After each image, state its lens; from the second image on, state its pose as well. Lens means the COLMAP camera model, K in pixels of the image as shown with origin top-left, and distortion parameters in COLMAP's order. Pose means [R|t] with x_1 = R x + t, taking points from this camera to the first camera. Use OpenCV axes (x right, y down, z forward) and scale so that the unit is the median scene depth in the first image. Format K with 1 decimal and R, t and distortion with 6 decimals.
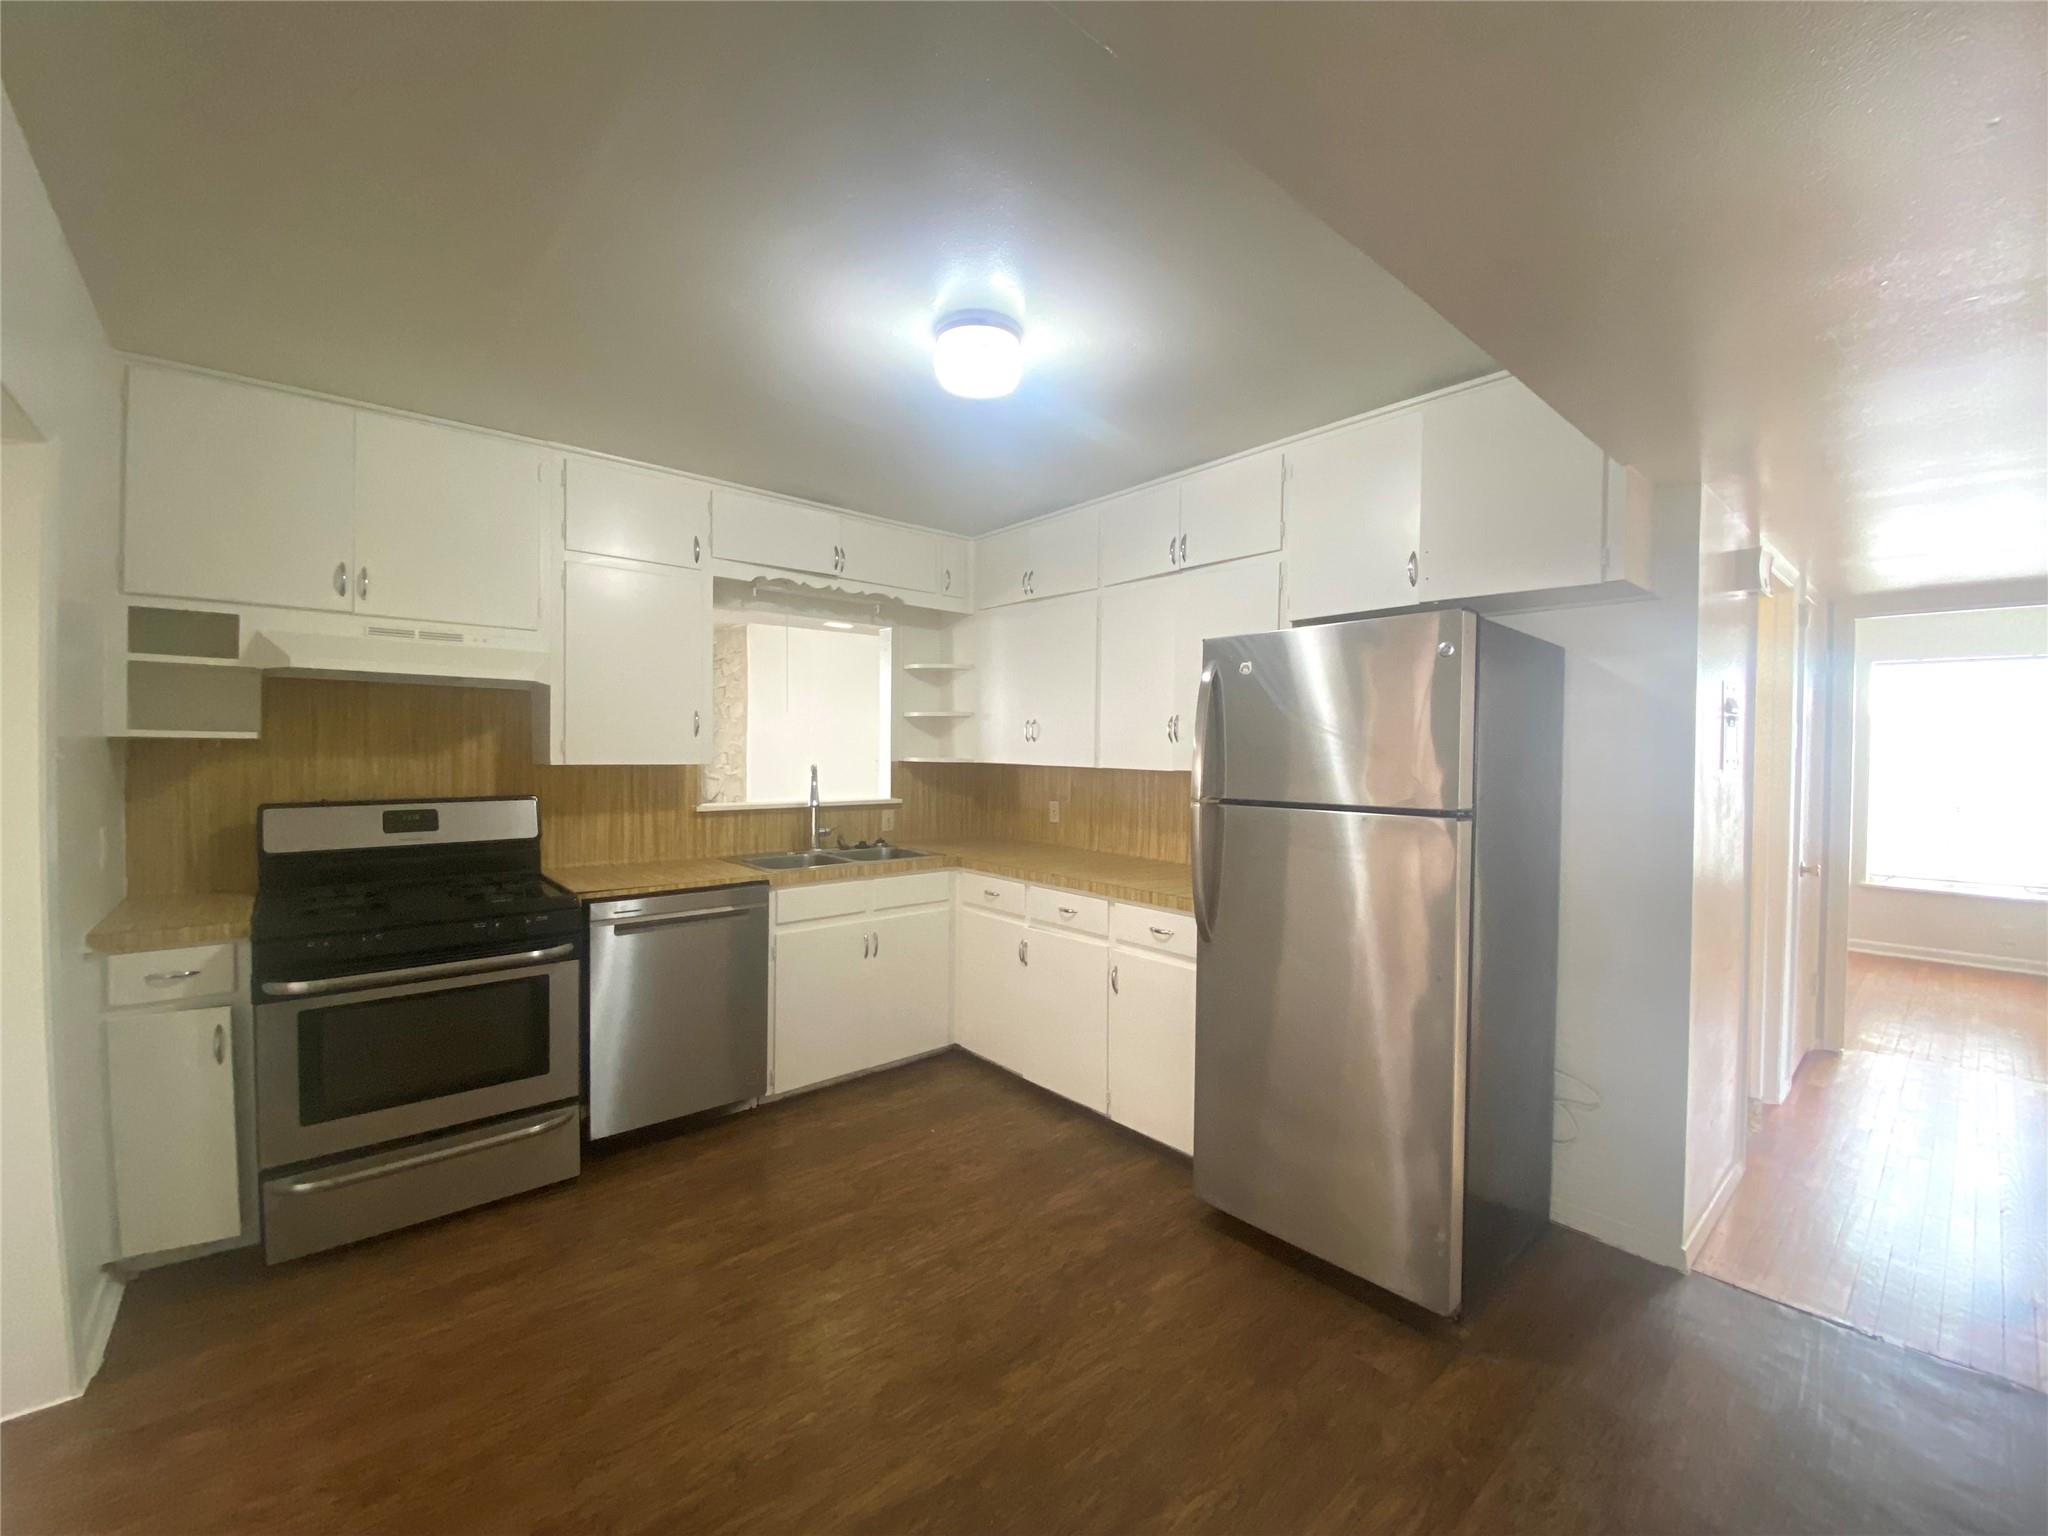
lens RADIAL K [[832.0, 0, 1020.9], [0, 832.0, 767.7], [0, 0, 1]] dist [0.026760, -0.001765]
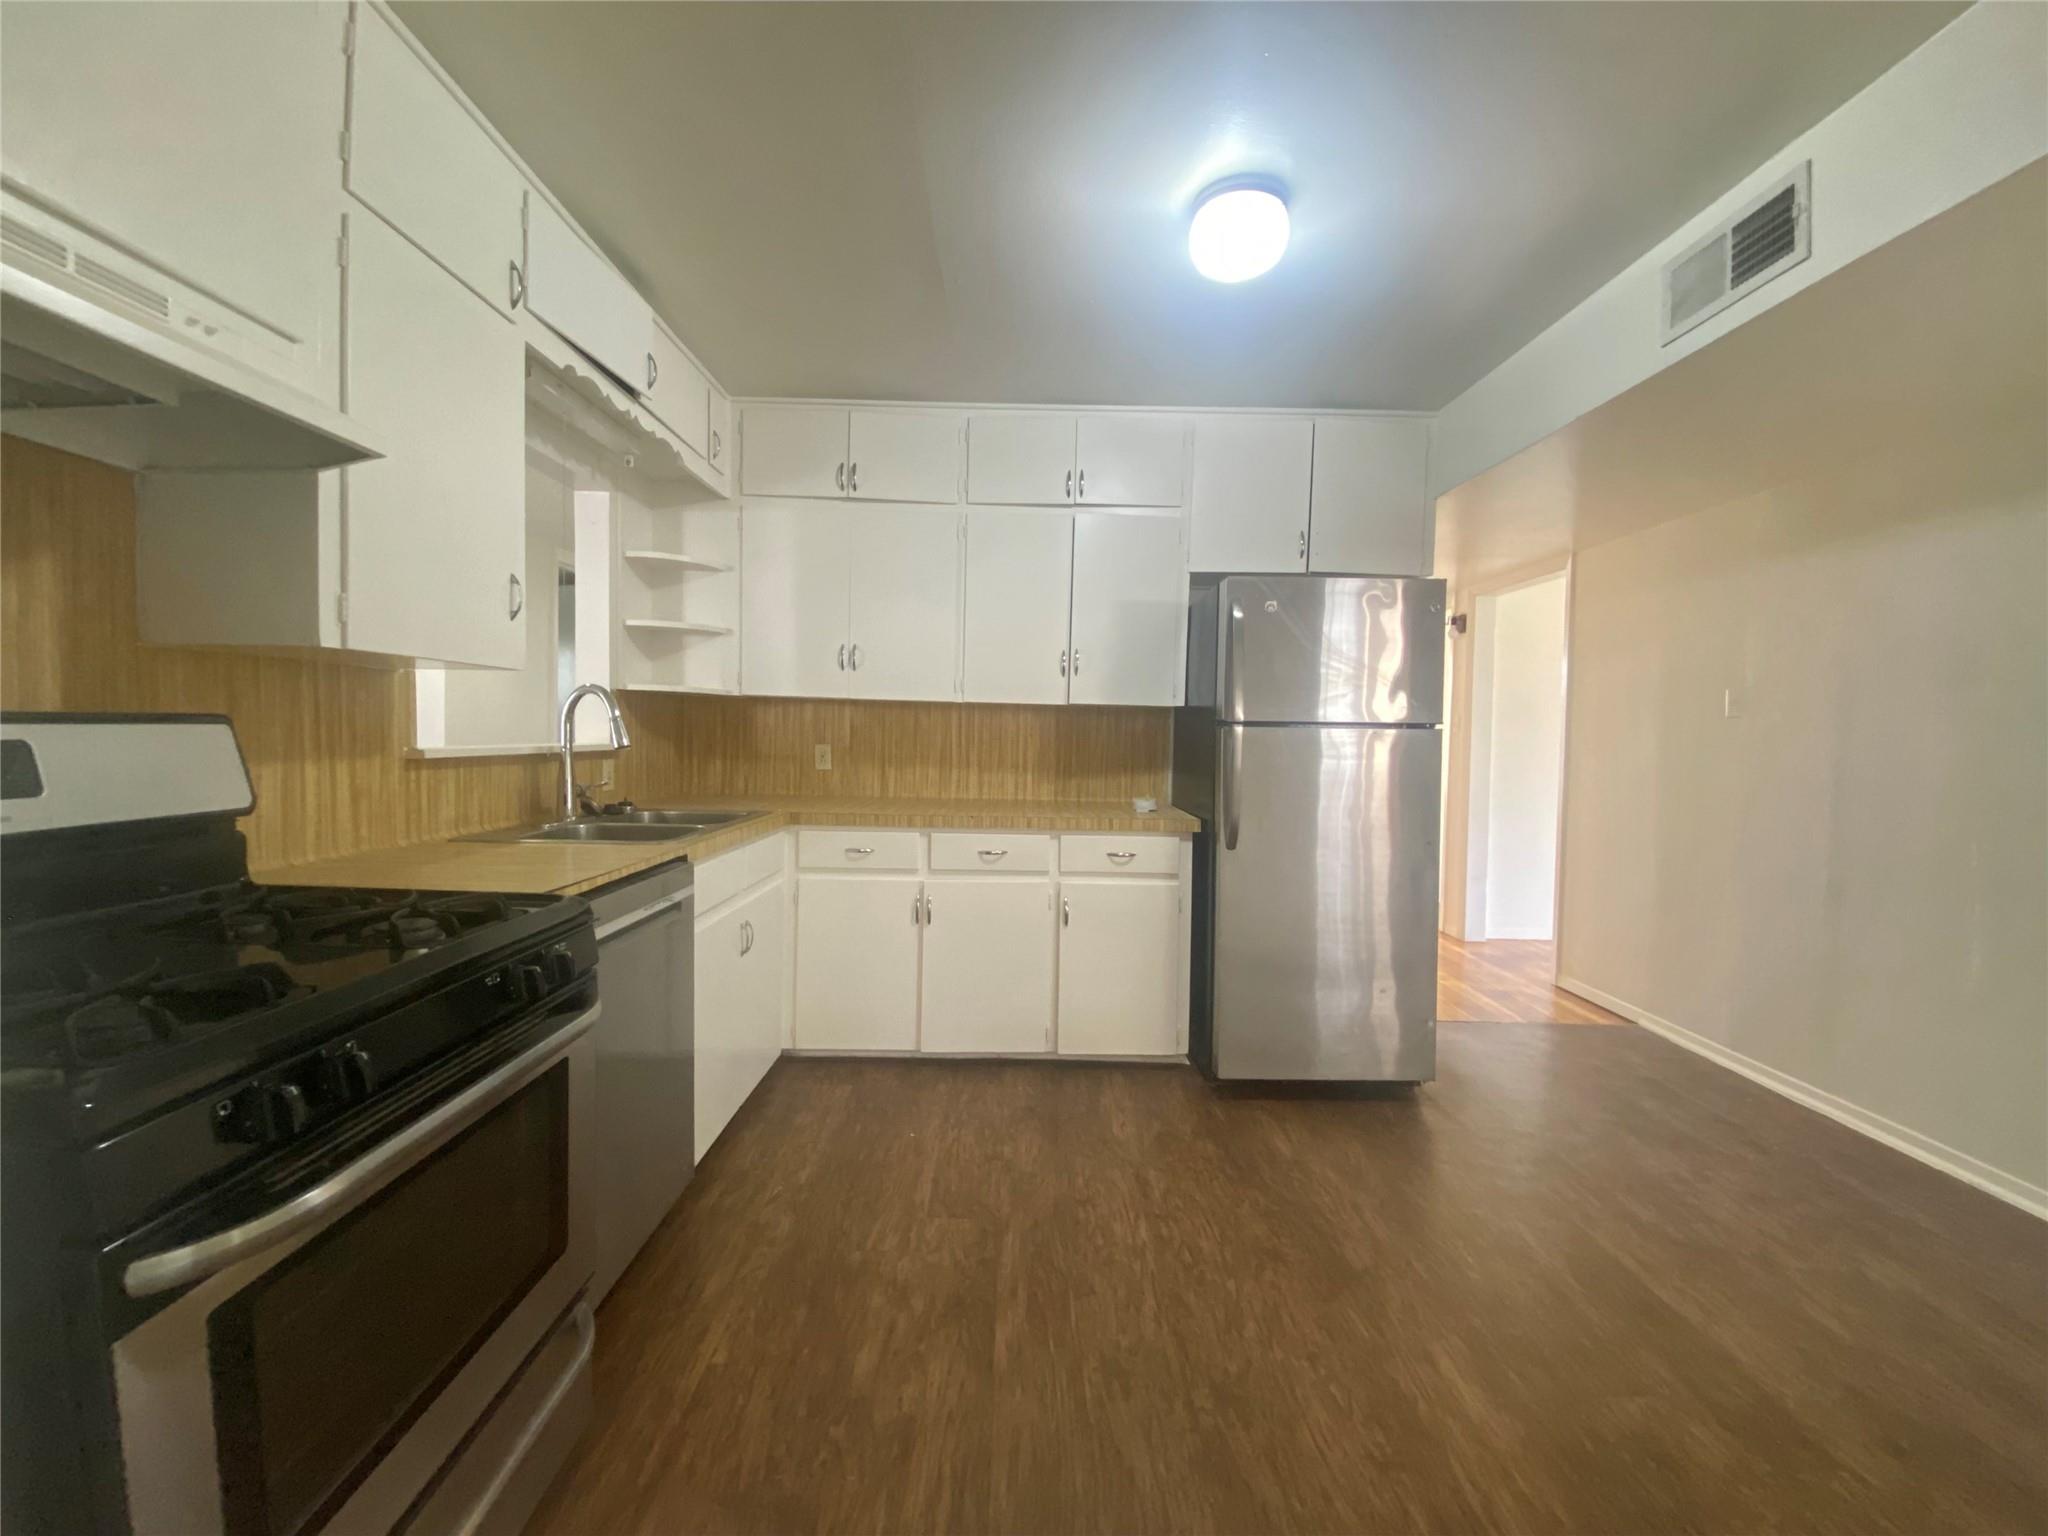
lens RADIAL K [[832.0, 0, 1029.6], [0, 832.0, 767.4], [0, 0, 1]] dist [0.026760, -0.001765]
pose [[0.647978, -0.029789, 0.761077, -0.566414], [0.004052, 0.999356, 0.035666, 0.040950], [-0.761649, -0.020027, 0.647681, 0.345536]]
